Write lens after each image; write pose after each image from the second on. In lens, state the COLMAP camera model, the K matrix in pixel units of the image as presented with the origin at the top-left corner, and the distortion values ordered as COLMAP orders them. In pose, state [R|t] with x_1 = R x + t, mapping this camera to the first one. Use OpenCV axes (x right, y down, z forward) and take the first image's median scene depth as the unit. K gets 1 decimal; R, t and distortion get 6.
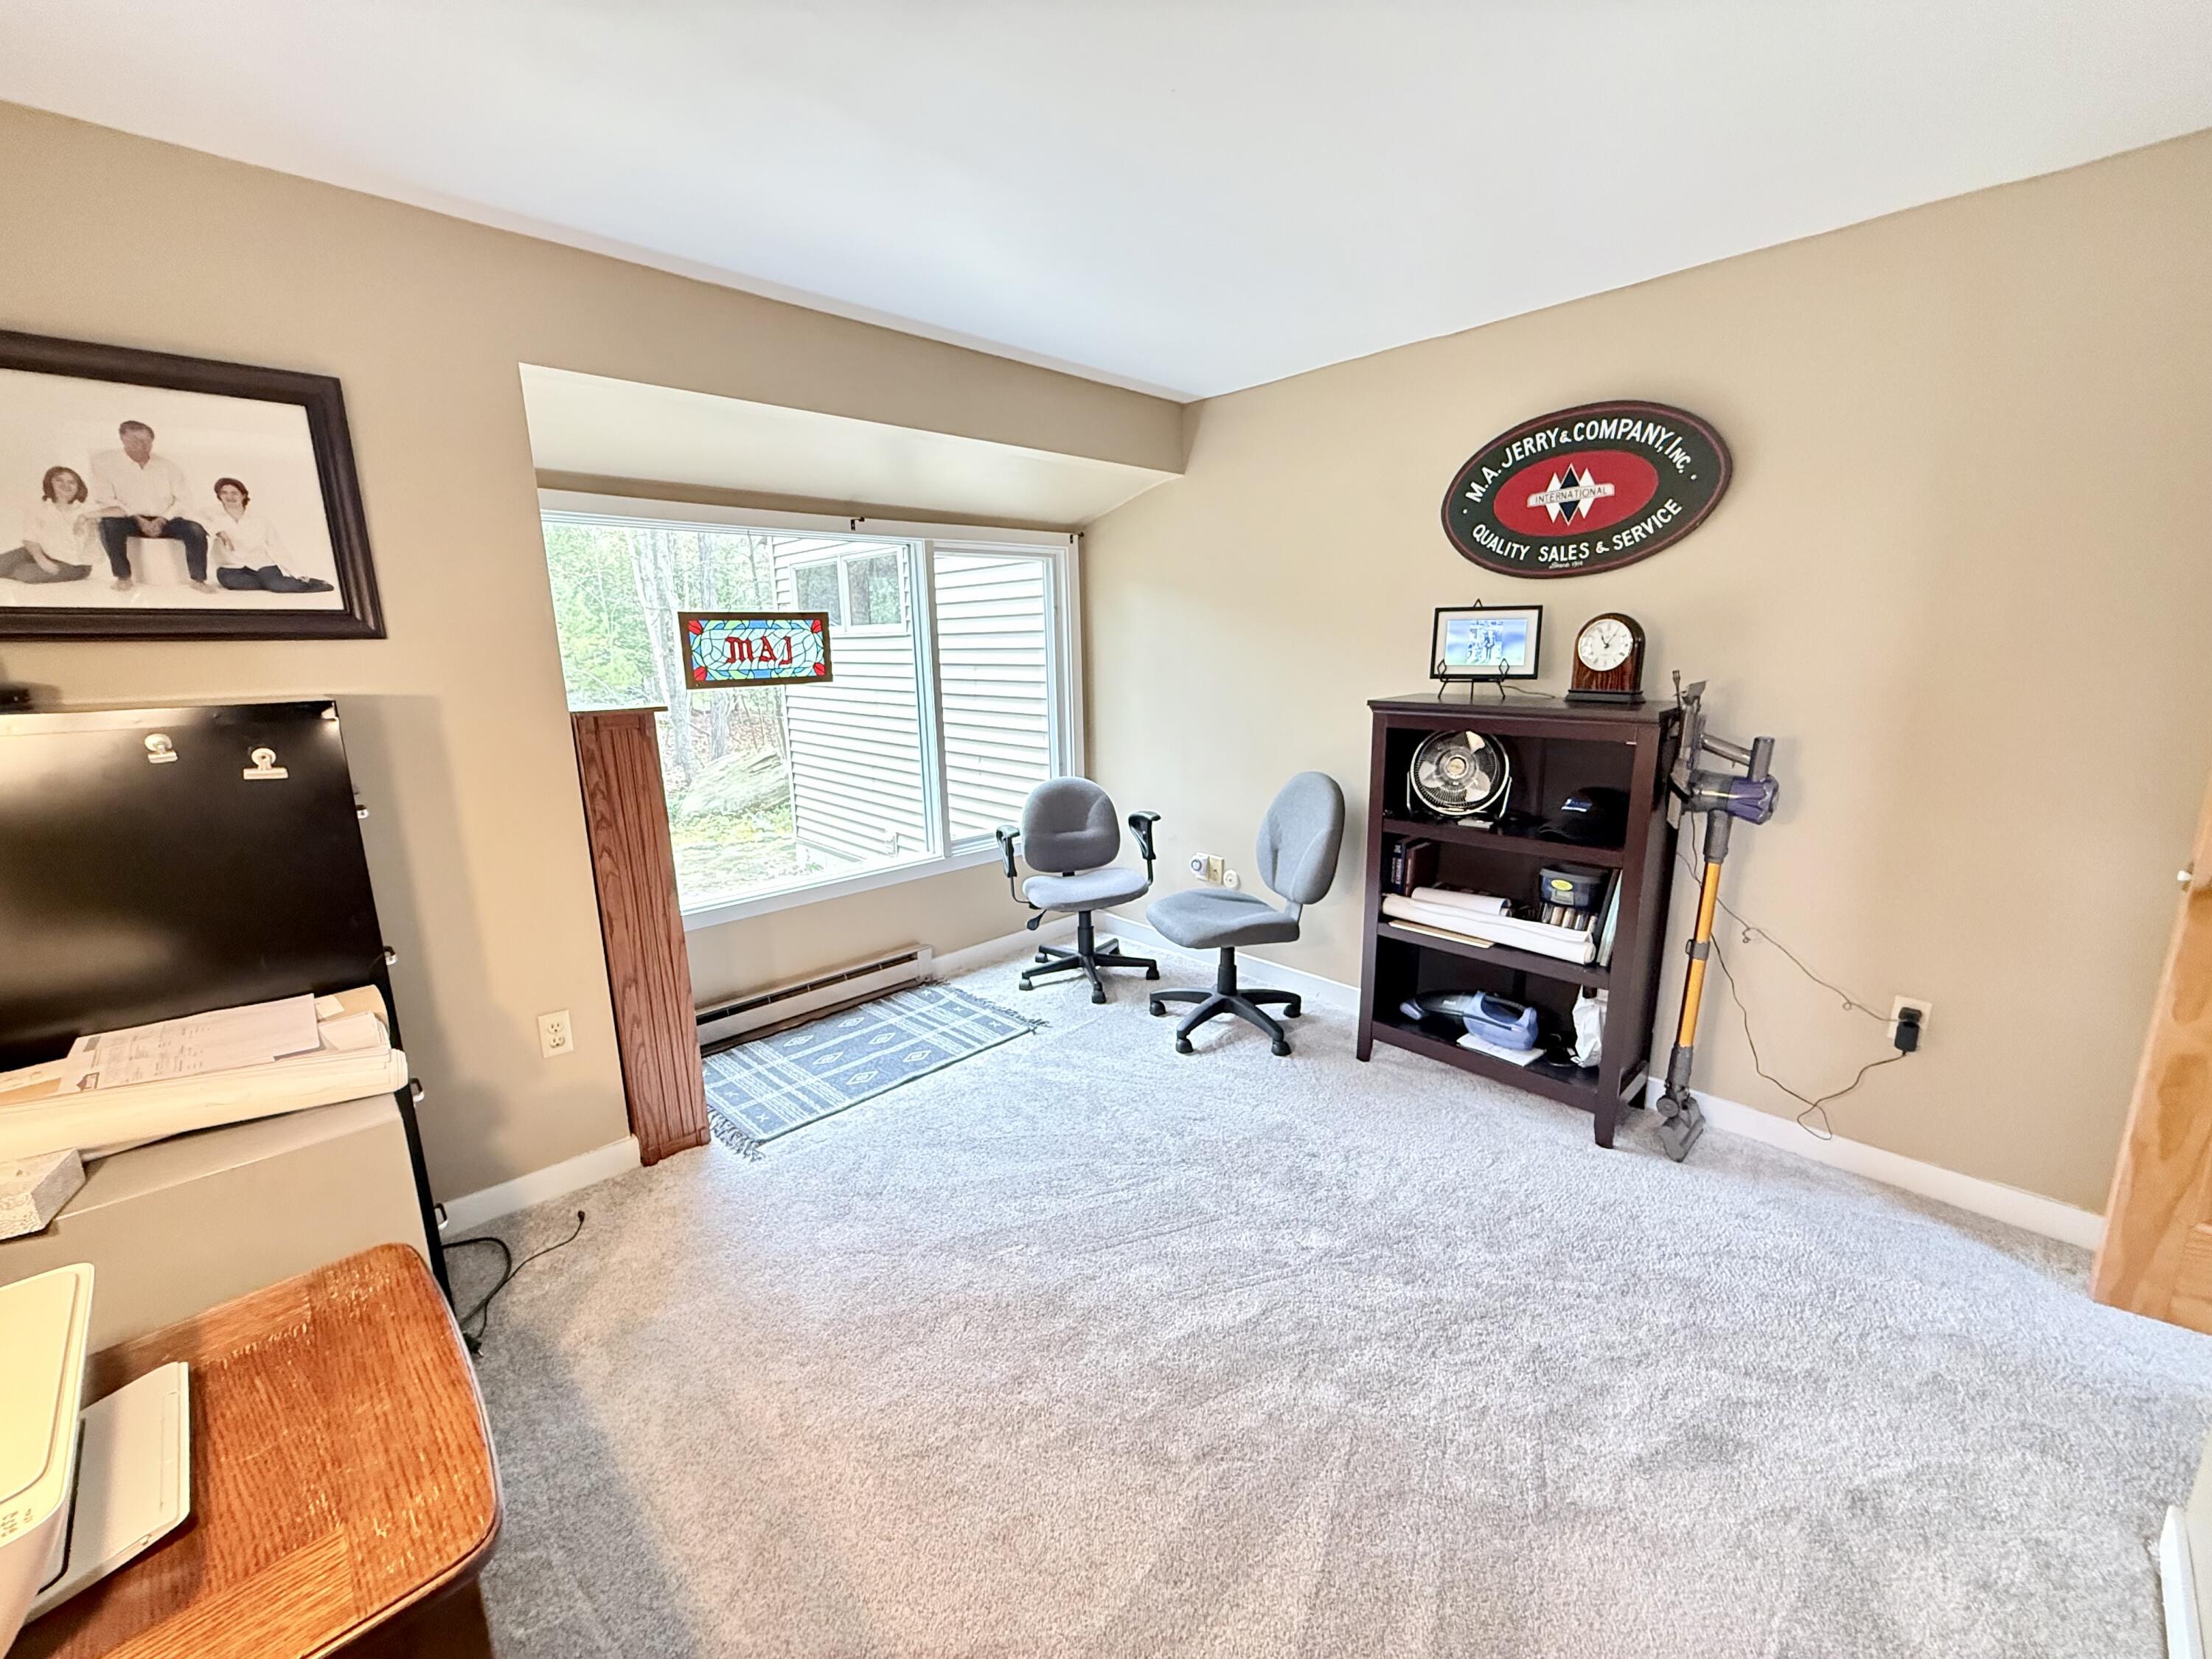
lens RADIAL K [[878.2, 0, 1104.9], [0, 878.2, 833.7], [0, 0, 1]] dist [0.000758, -0.000003]
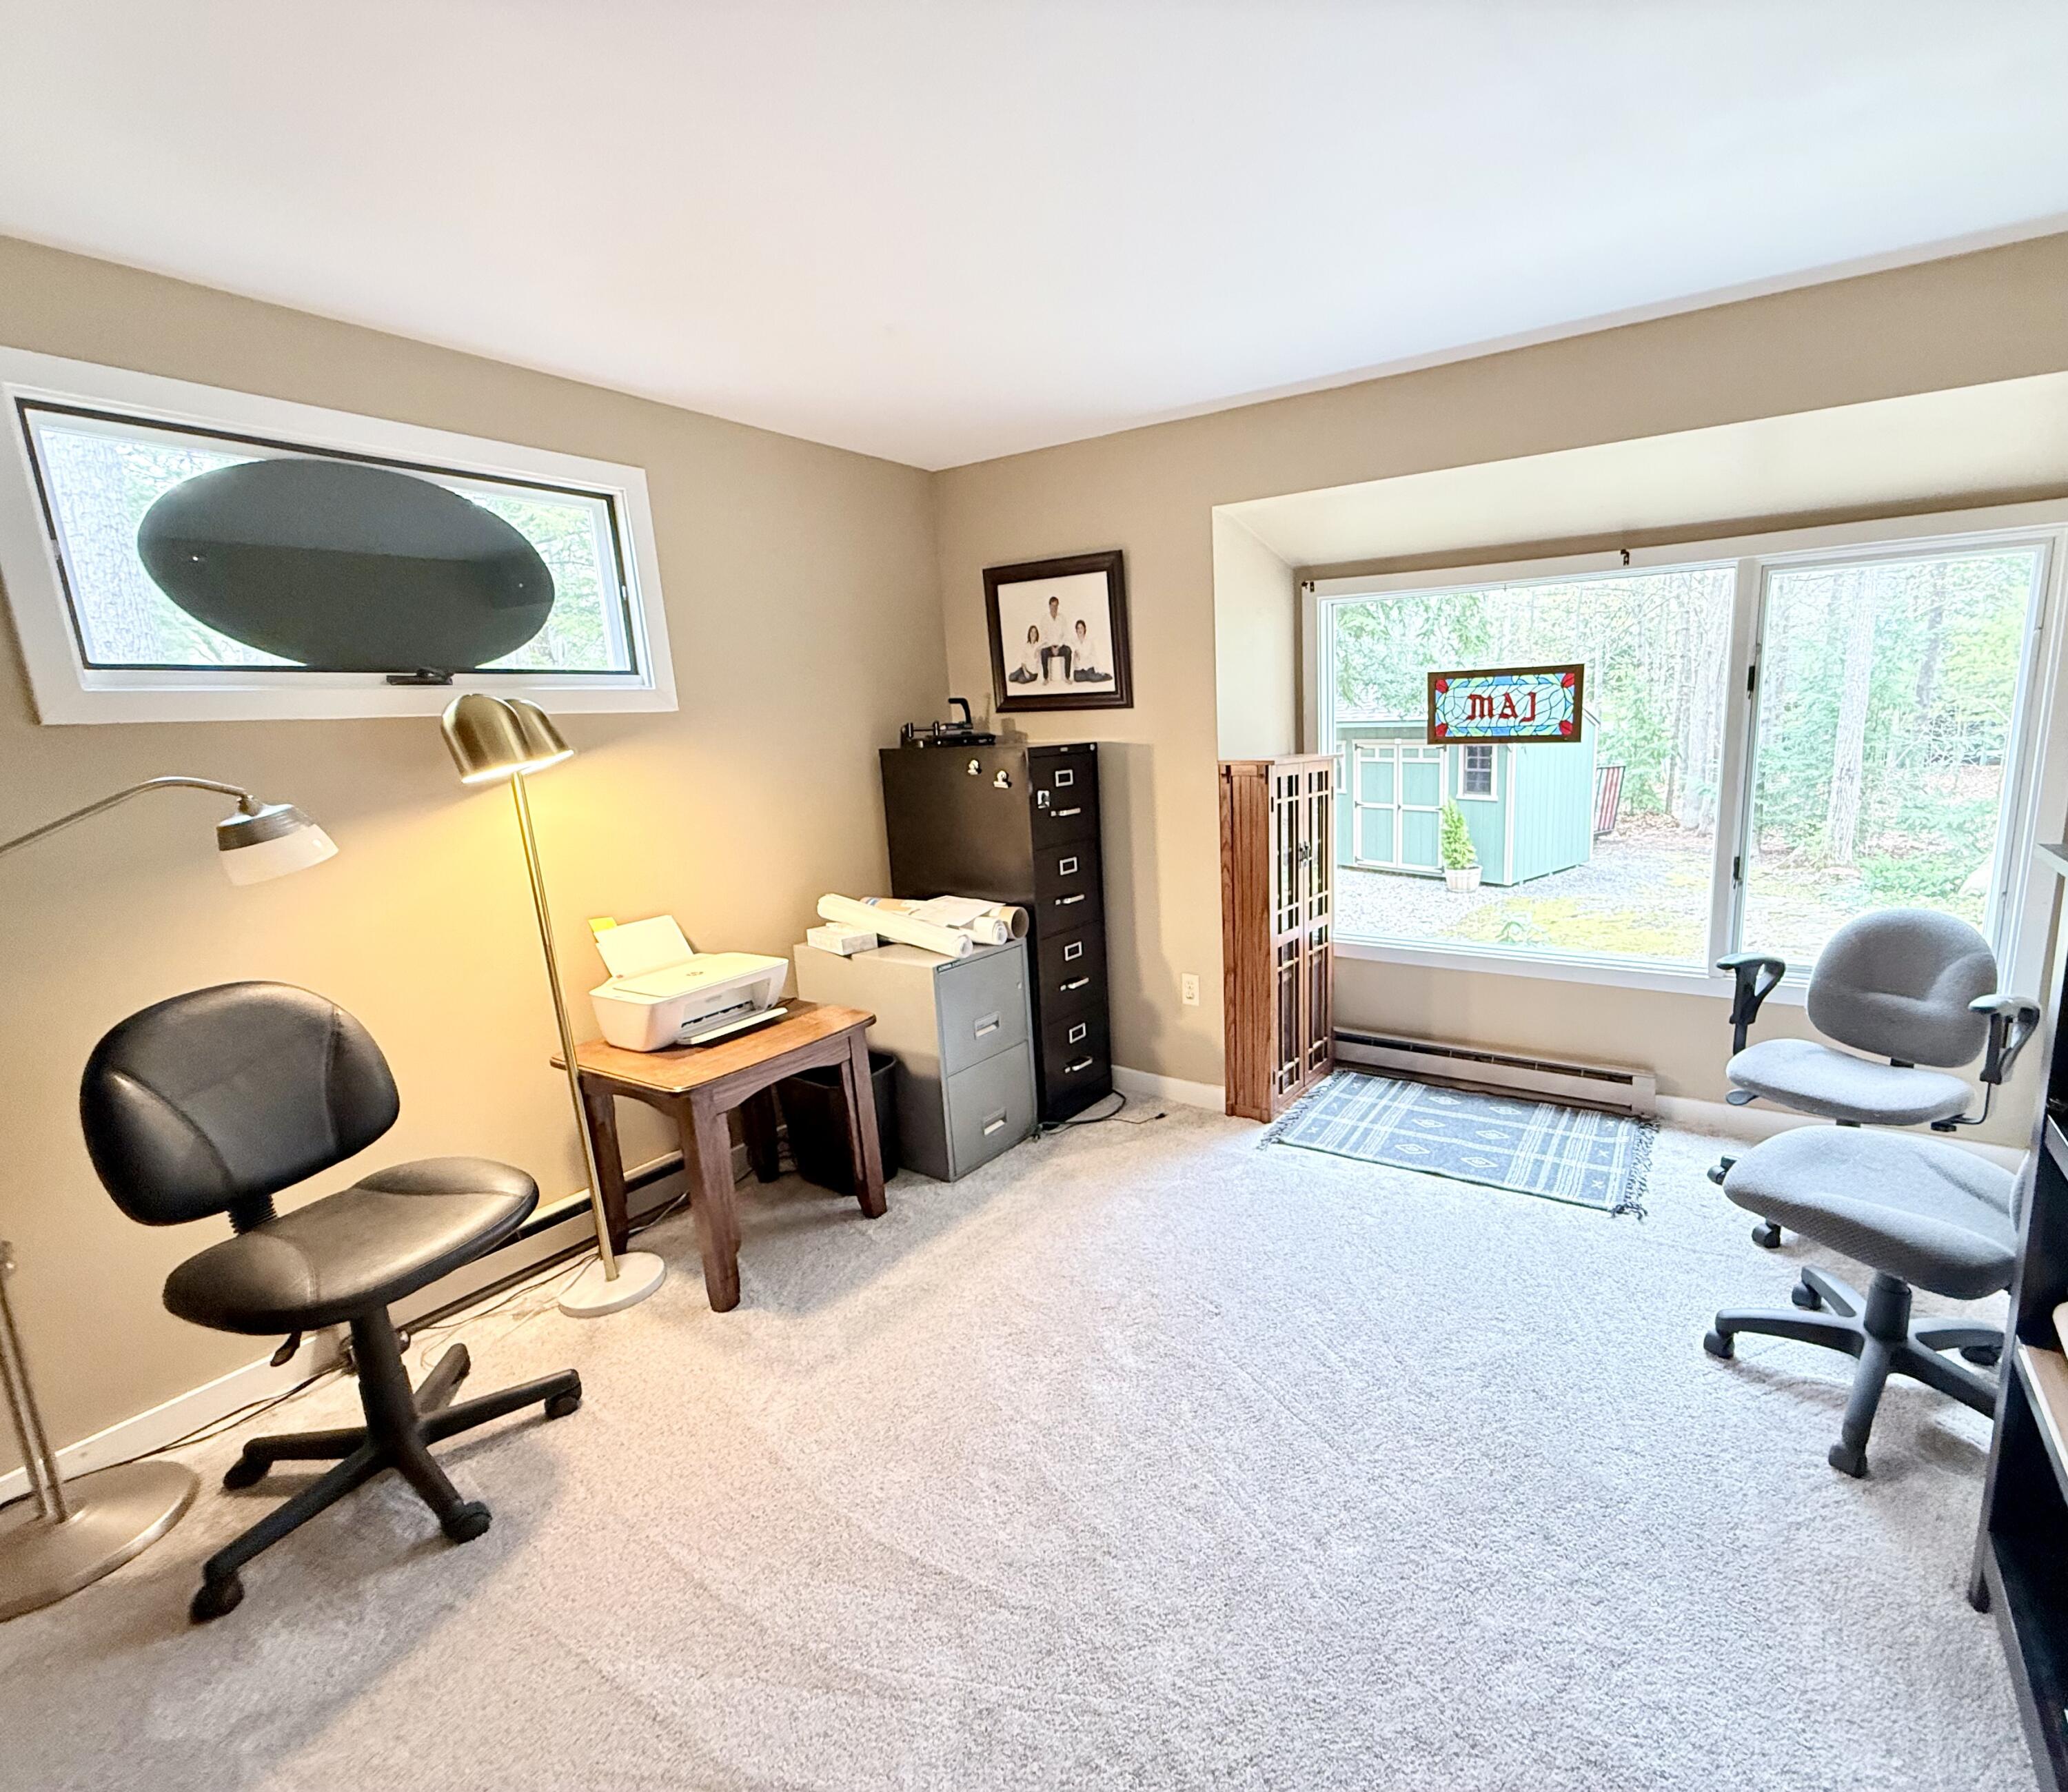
lens RADIAL K [[823.3, 0, 1035.7], [0, 823.3, 891.1], [0, 0, 1]] dist [-0.000663, -0.000099]
pose [[0.271915, 0.209781, -0.939177, 0.383683], [-0.175946, 0.970337, 0.165800, -0.074297], [0.946100, 0.120161, 0.300759, 0.271834]]
